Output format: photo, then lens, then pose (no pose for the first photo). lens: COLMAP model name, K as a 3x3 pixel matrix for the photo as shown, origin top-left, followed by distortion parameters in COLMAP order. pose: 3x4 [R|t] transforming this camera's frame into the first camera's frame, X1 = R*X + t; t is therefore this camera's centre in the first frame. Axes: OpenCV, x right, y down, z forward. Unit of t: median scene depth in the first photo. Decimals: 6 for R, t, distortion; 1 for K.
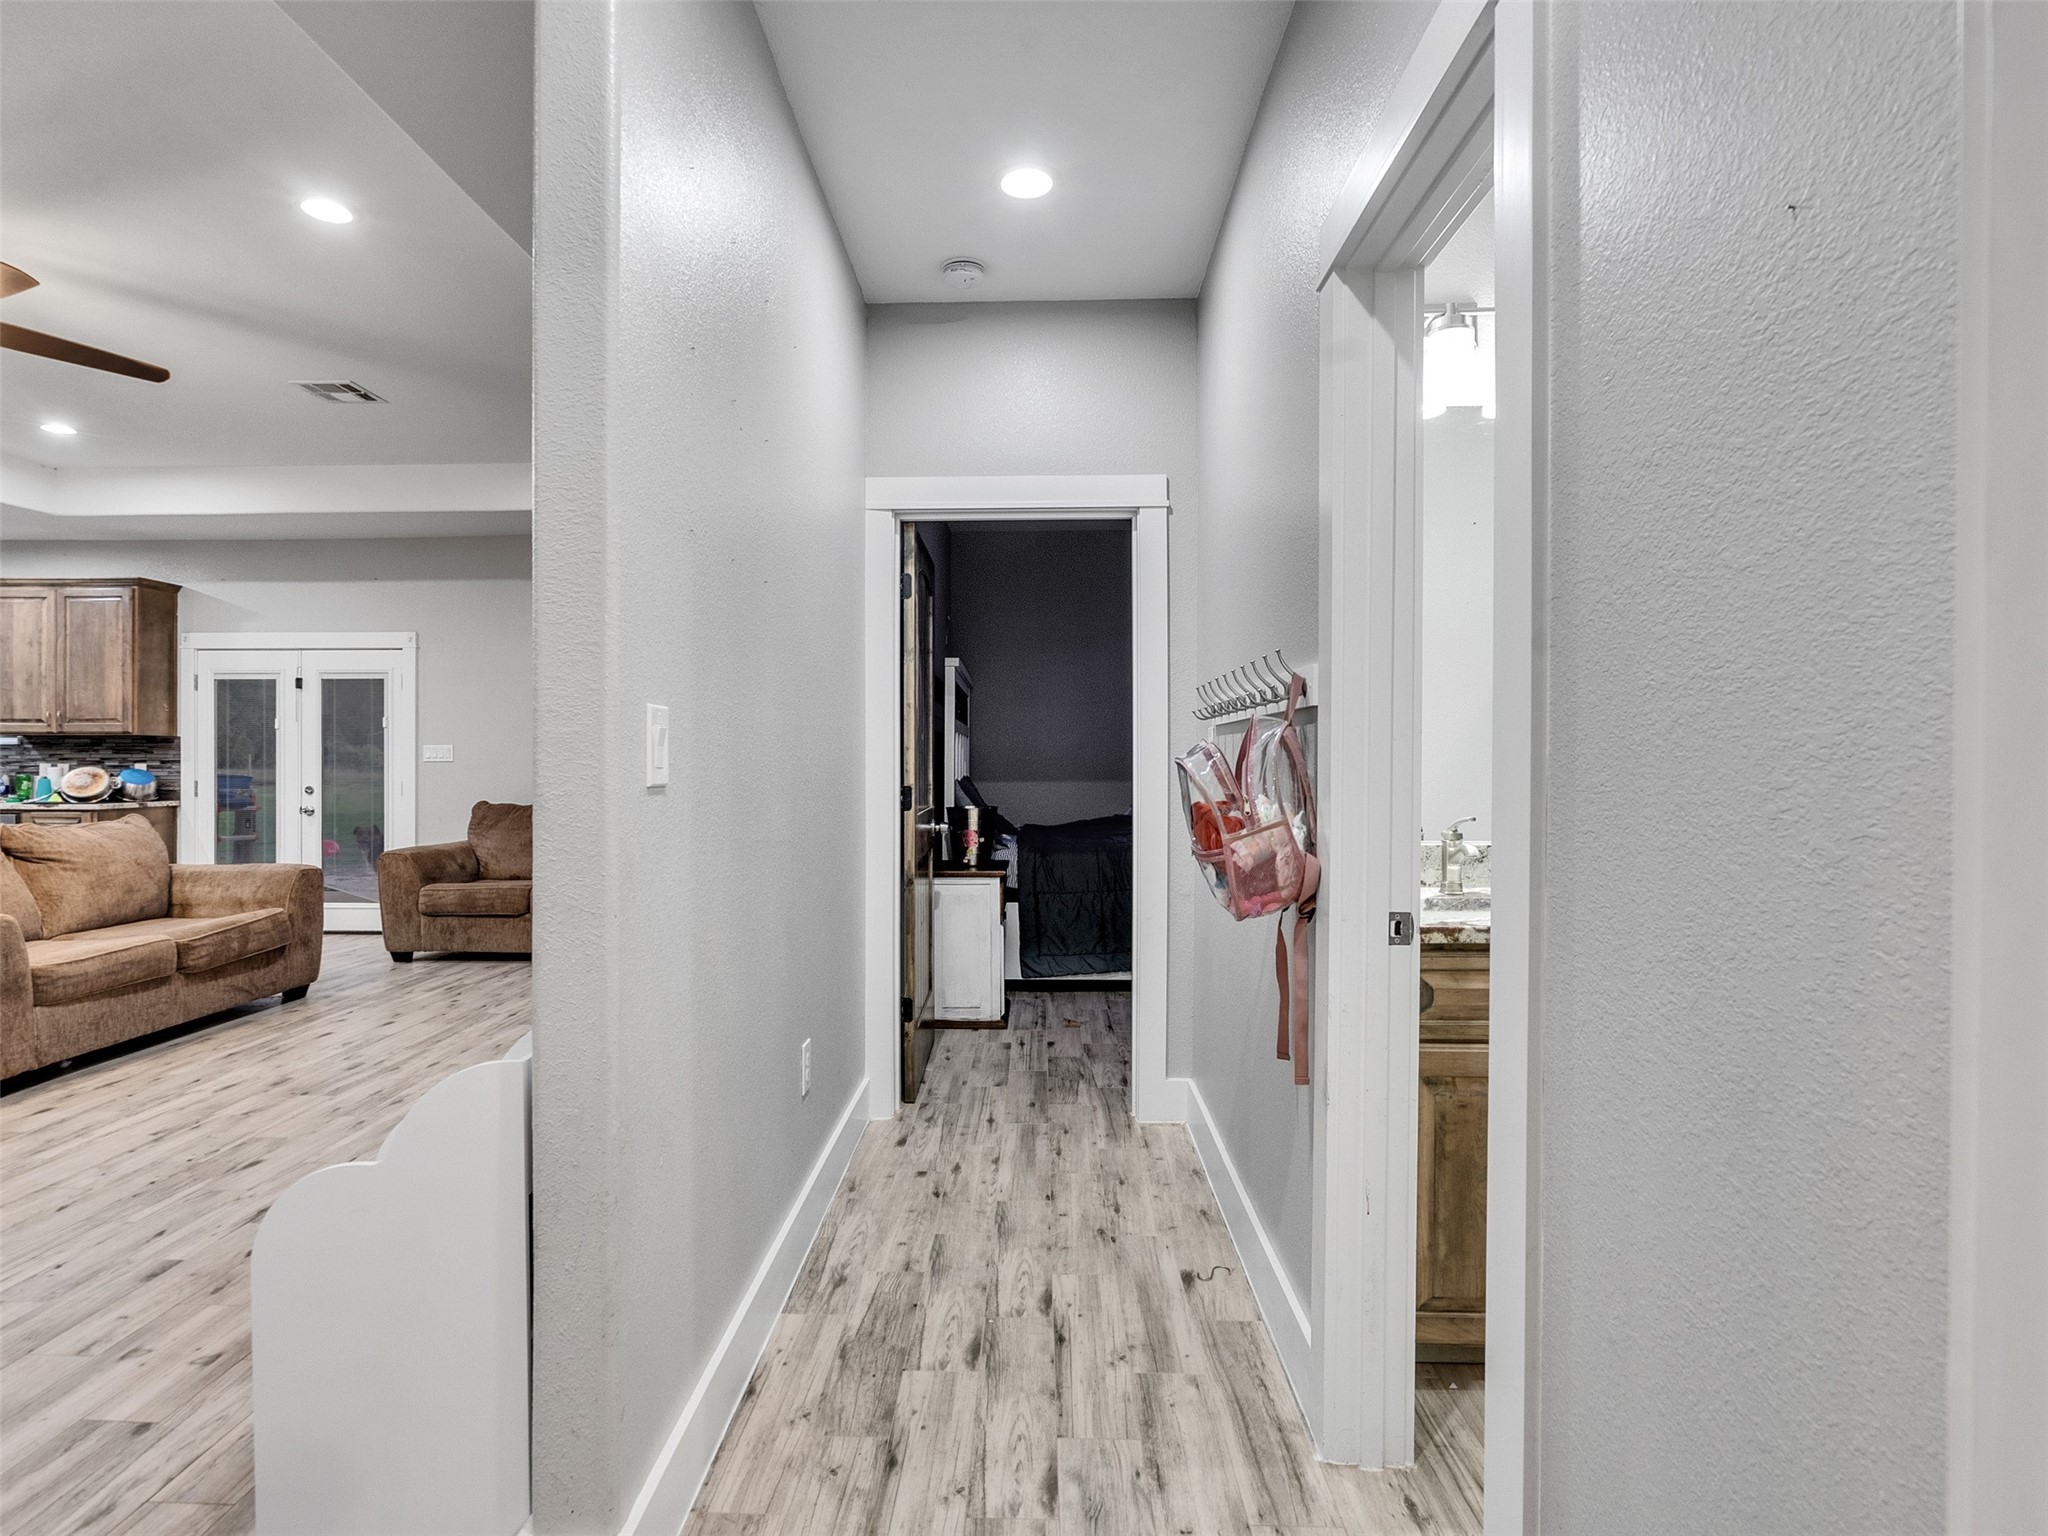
lens RADIAL K [[1041.9, 0, 1002.0], [0, 1041.9, 766.2], [0, 0, 1]] dist [-0.005965, 0.002809]
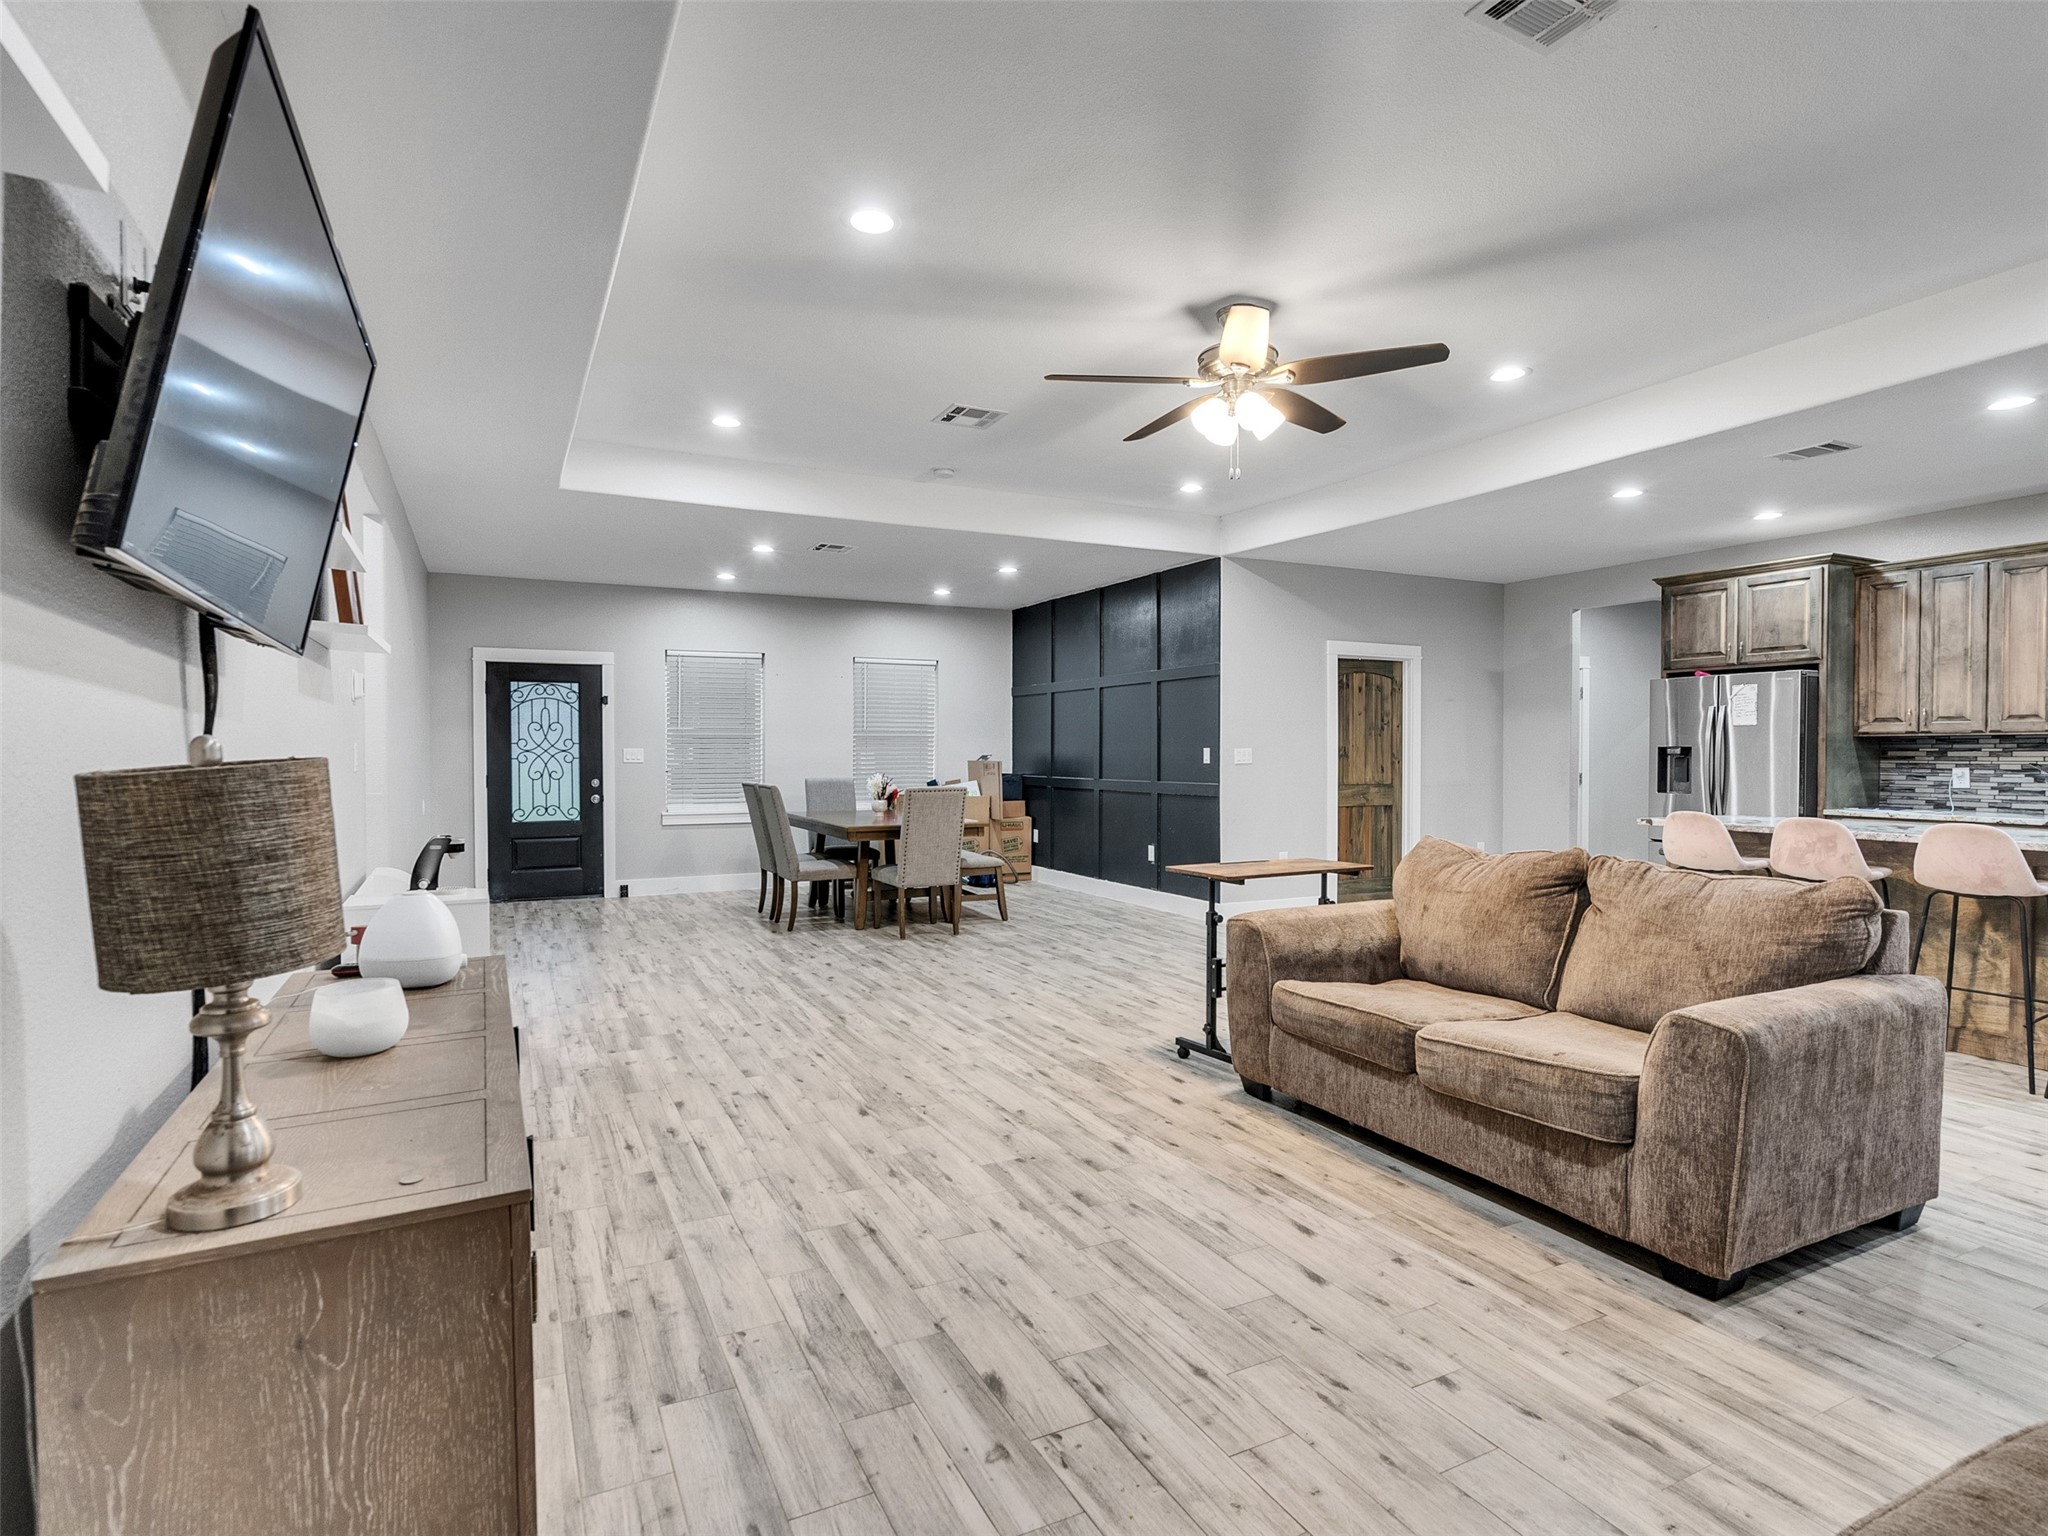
lens RADIAL K [[1041.9, 0, 1002.0], [0, 1041.9, 766.2], [0, 0, 1]] dist [-0.005965, 0.002809]
pose [[-0.882840, 0.004727, -0.469650, -0.156687], [-0.005293, 0.999786, 0.020012, -0.016074], [0.469644, 0.020153, -0.882626, 1.061277]]
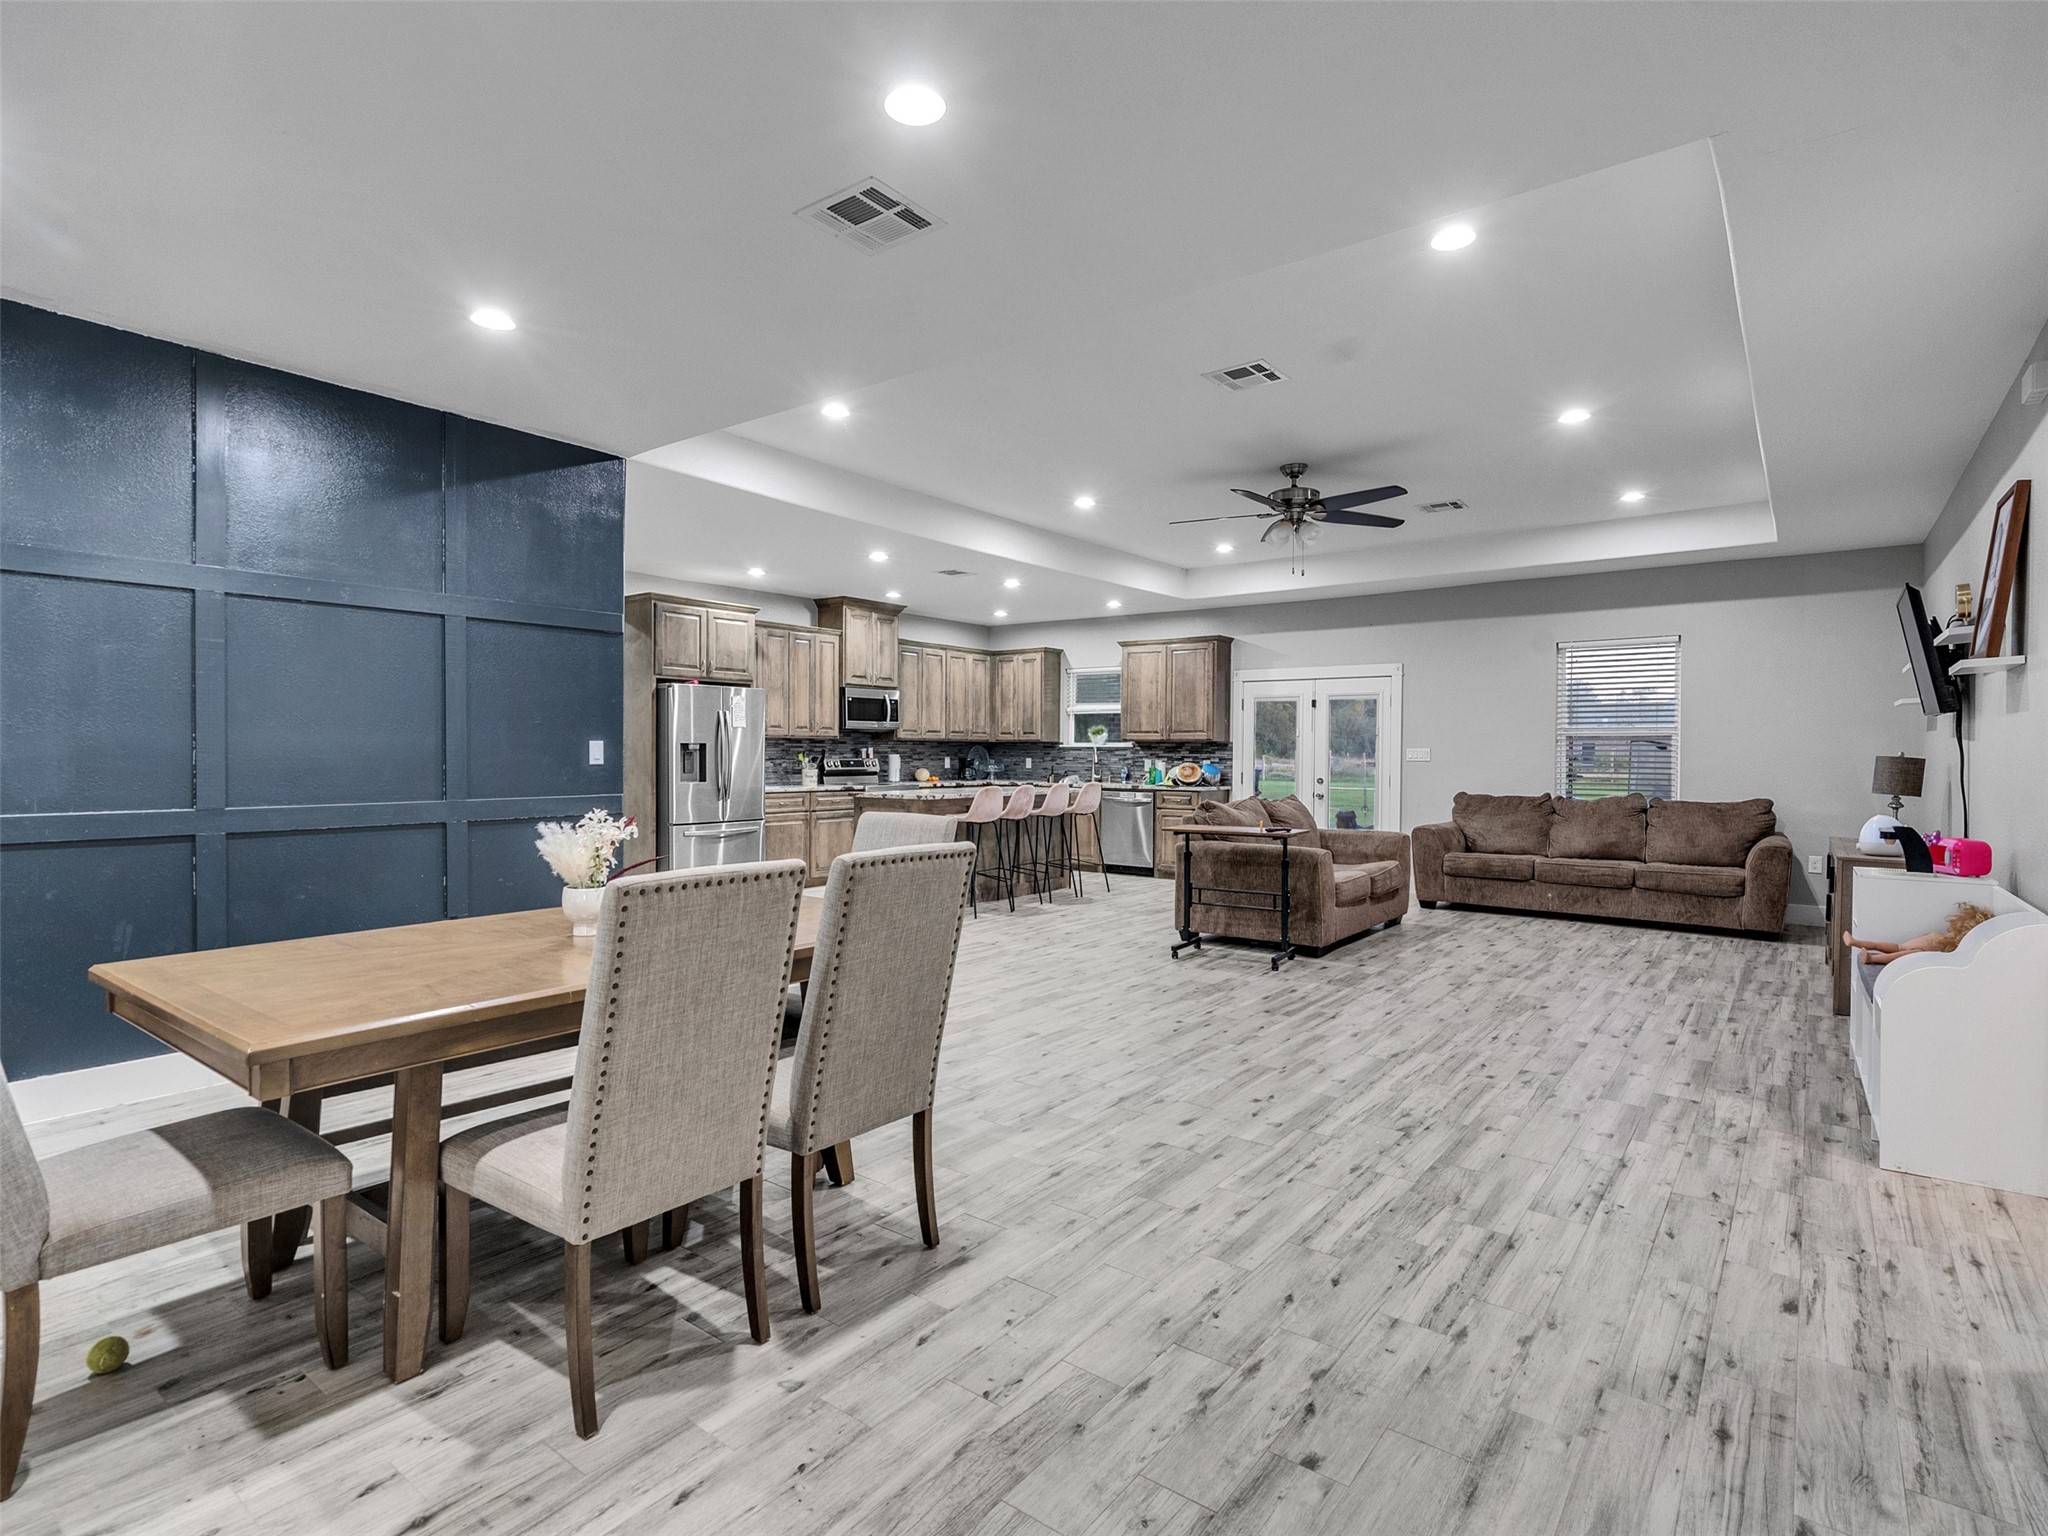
lens RADIAL K [[1043.2, 0, 1005.6], [0, 1043.2, 766.1], [0, 0, 1]] dist [-0.006484, 0.006069]
pose [[0.811595, 0.012669, -0.584083, -0.228570], [-0.010038, 0.999920, 0.007741, -0.003587], [0.584134, -0.000420, 0.811657, -0.432326]]
